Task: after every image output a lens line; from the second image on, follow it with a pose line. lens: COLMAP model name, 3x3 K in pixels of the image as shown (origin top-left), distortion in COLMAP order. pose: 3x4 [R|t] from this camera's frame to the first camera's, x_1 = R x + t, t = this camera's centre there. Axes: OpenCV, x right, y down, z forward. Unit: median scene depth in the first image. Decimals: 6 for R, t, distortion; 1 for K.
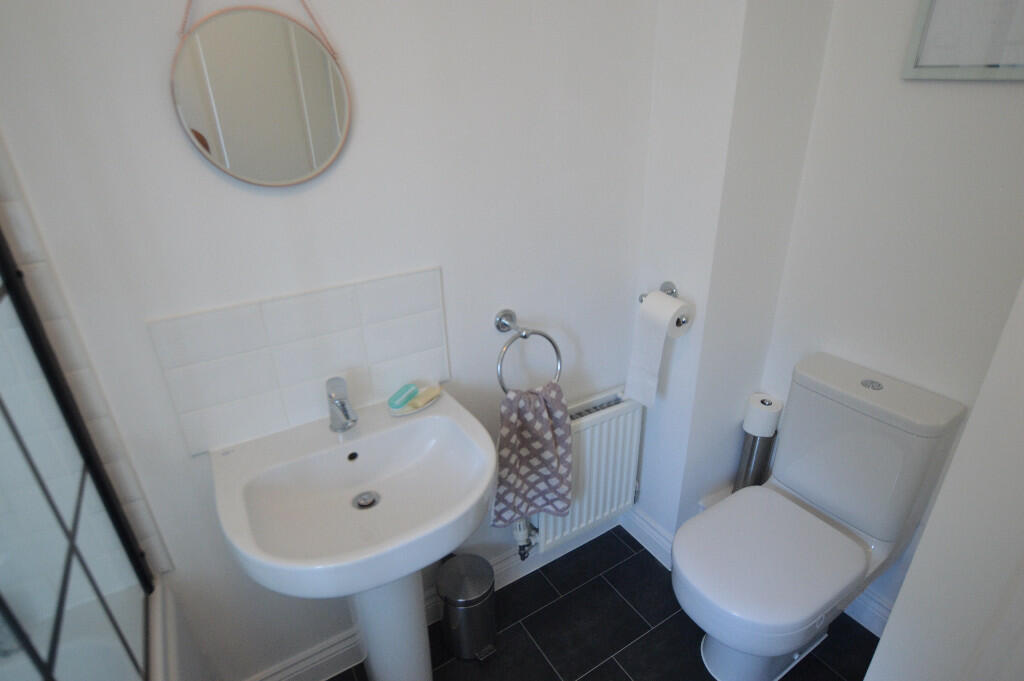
lens RADIAL K [[531.9, 0, 515.1], [0, 531.9, 344.0], [0, 0, 1]] dist [-0.027670, 0.006203]
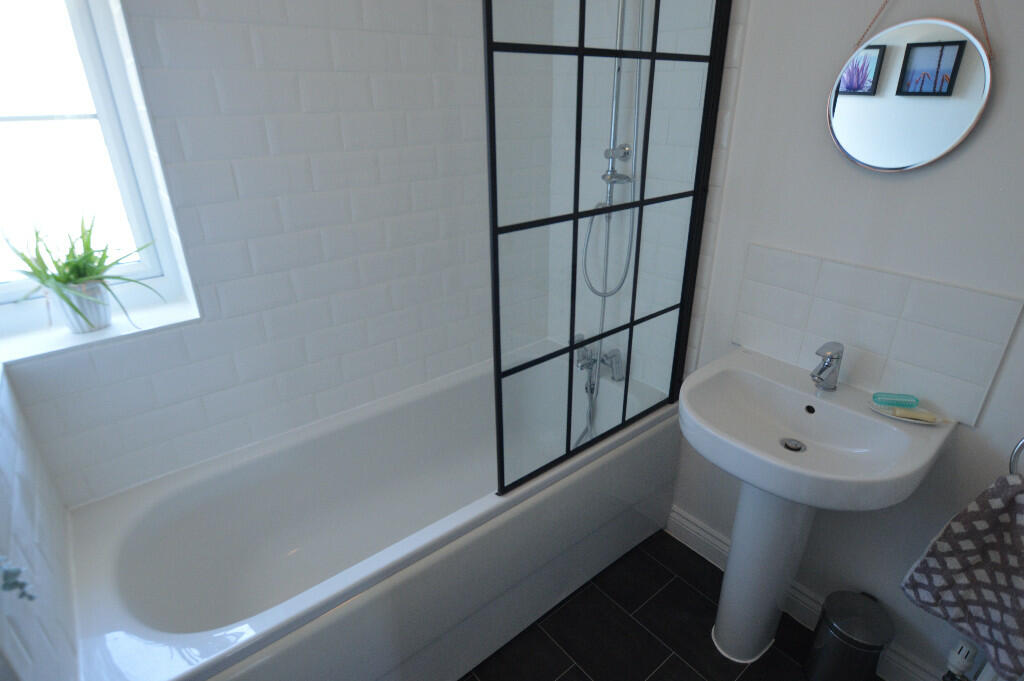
lens RADIAL K [[531.9, 0, 515.1], [0, 531.9, 344.0], [0, 0, 1]] dist [-0.027670, 0.006203]
pose [[0.121452, 0.431742, -0.893783, 0.514619], [-0.411959, 0.841159, 0.350343, -0.038256], [0.903072, 0.325653, 0.280021, 0.055340]]
